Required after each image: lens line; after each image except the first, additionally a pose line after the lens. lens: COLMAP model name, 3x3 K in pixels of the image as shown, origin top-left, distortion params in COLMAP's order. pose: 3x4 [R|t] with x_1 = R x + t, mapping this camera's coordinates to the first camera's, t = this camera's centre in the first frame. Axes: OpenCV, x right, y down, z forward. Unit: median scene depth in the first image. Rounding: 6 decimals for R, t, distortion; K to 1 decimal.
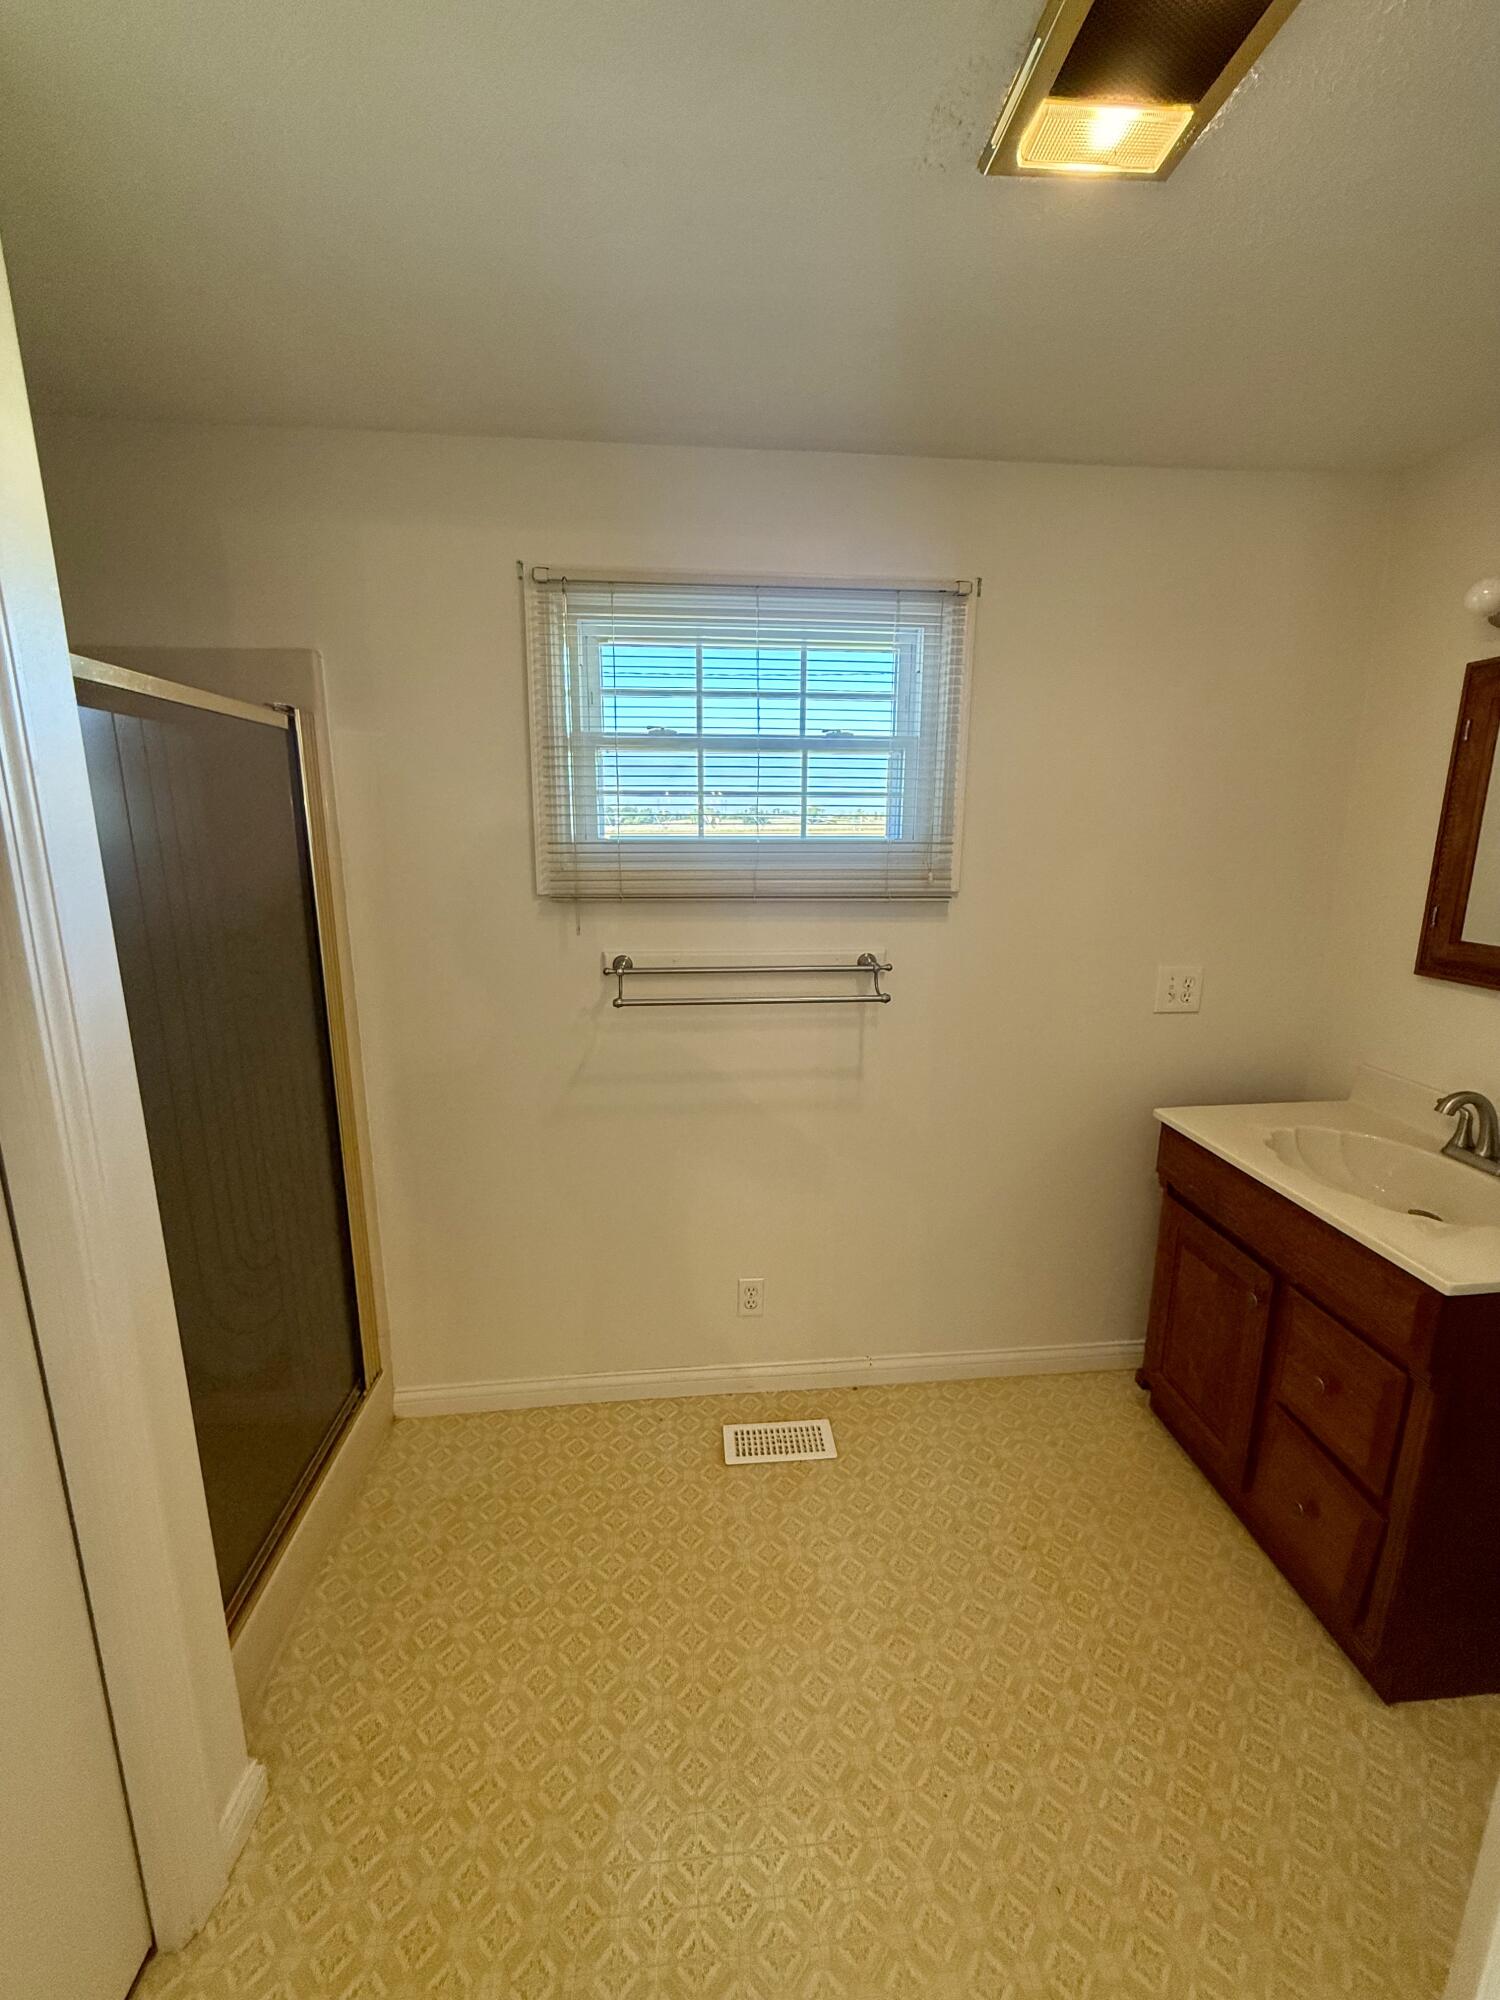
lens RADIAL K [[796.1, 0, 751.5], [0, 796.1, 997.0], [0, 0, 1]] dist [-0.001330, 0.000106]
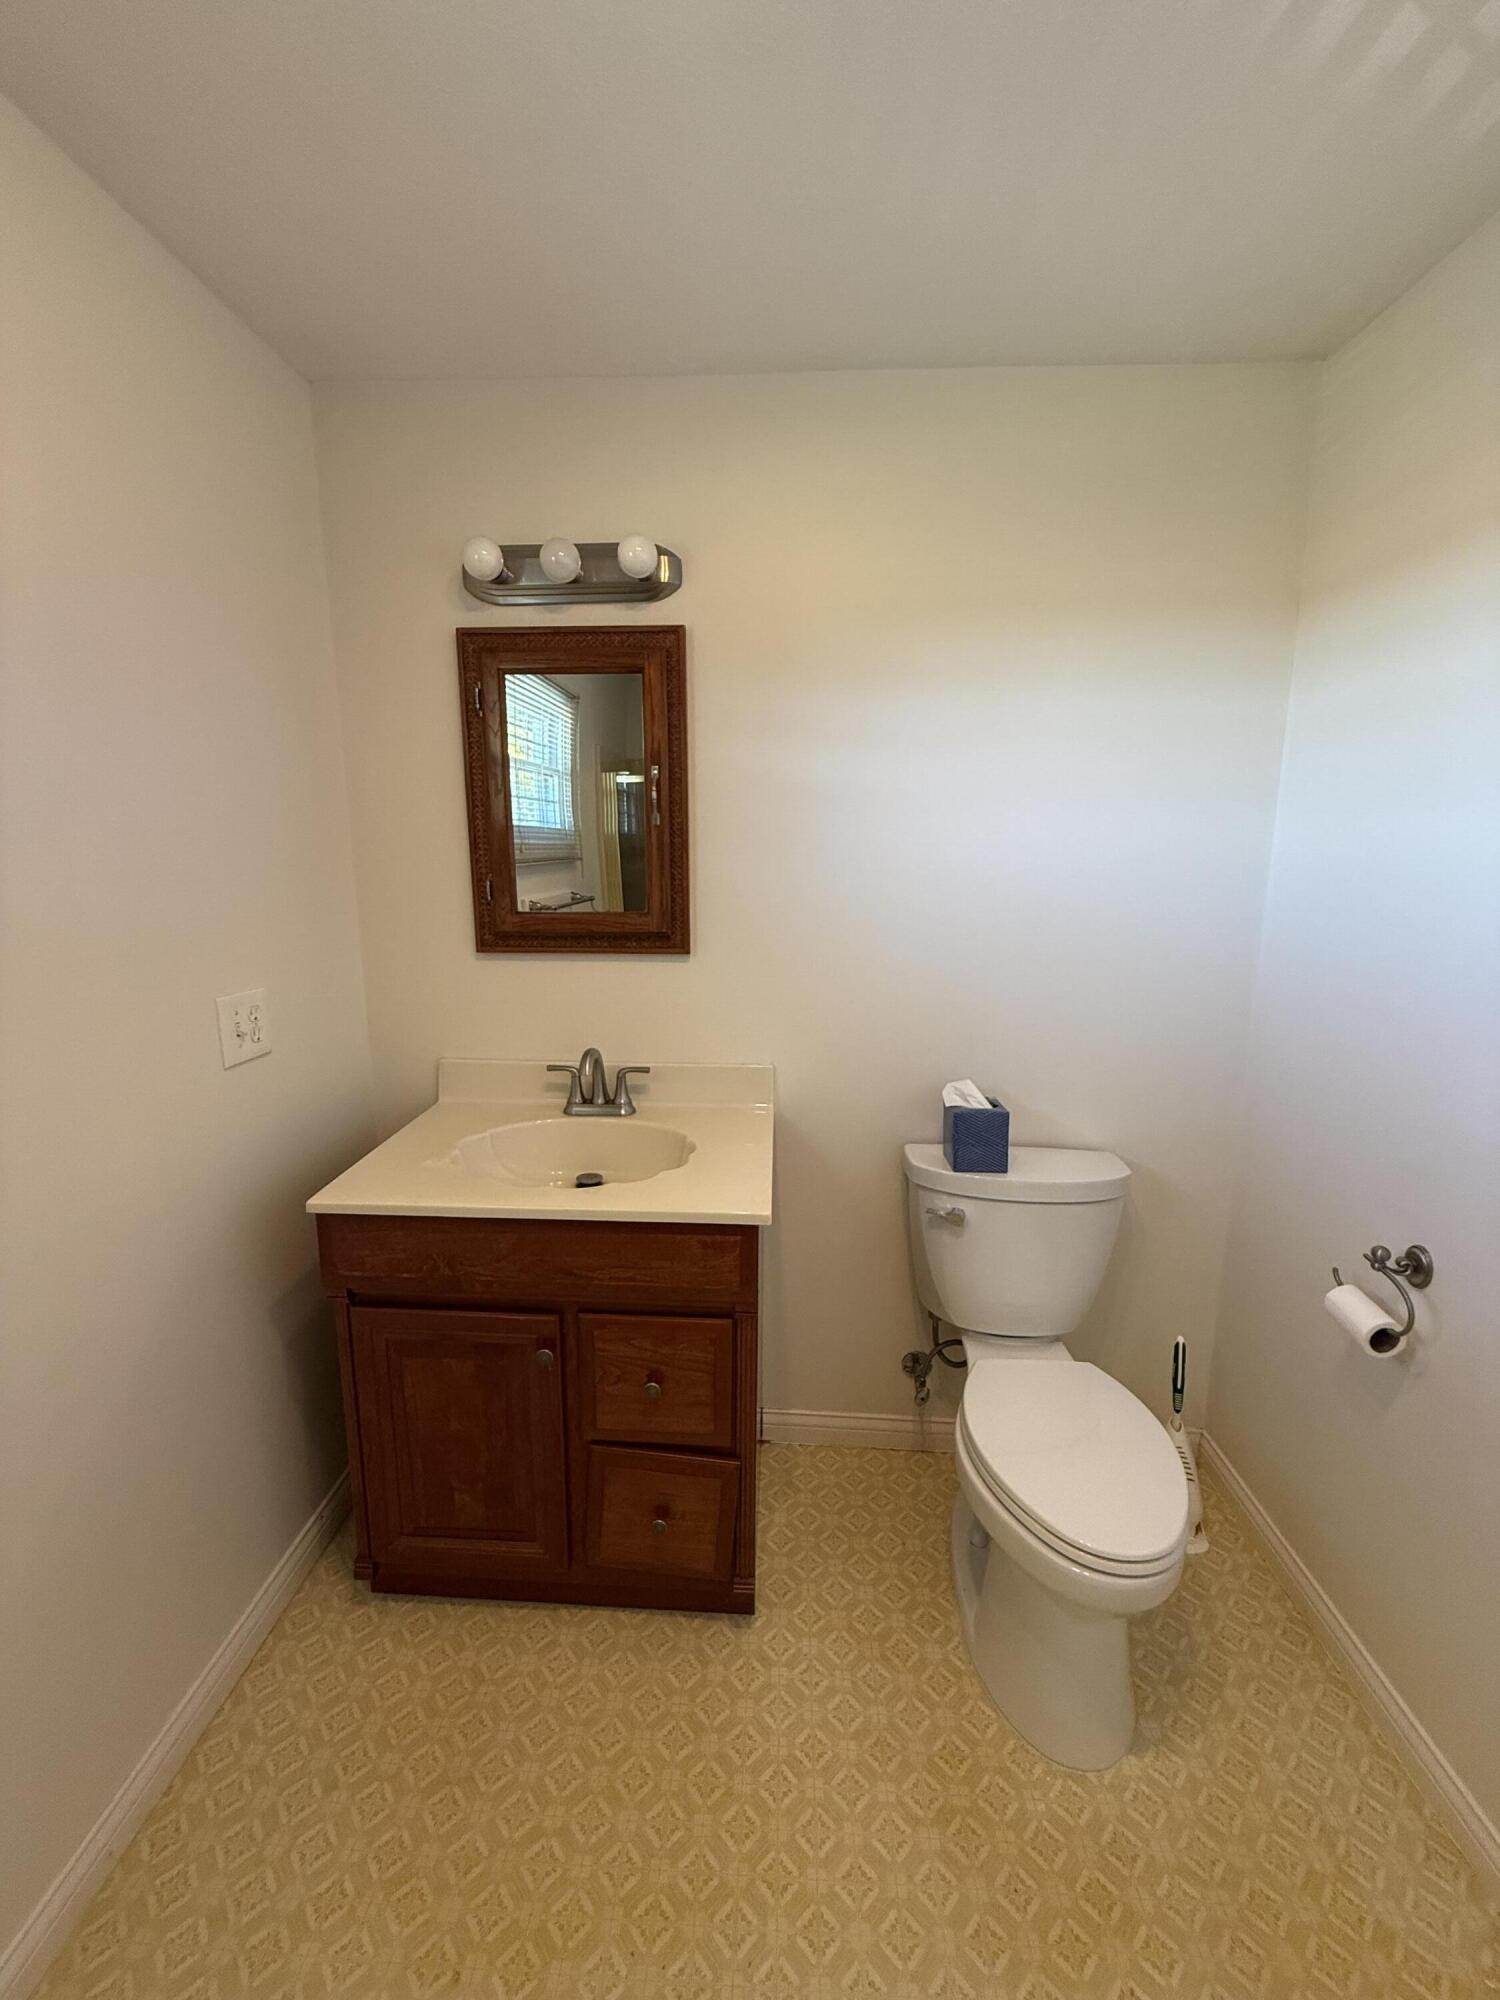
lens RADIAL K [[796.1, 0, 751.5], [0, 796.1, 997.0], [0, 0, 1]] dist [-0.001330, 0.000106]
pose [[0.135015, -0.178722, 0.974592, -0.073249], [0.206141, 0.967143, 0.148798, -0.054509], [-0.969163, 0.180813, 0.167420, 0.553226]]
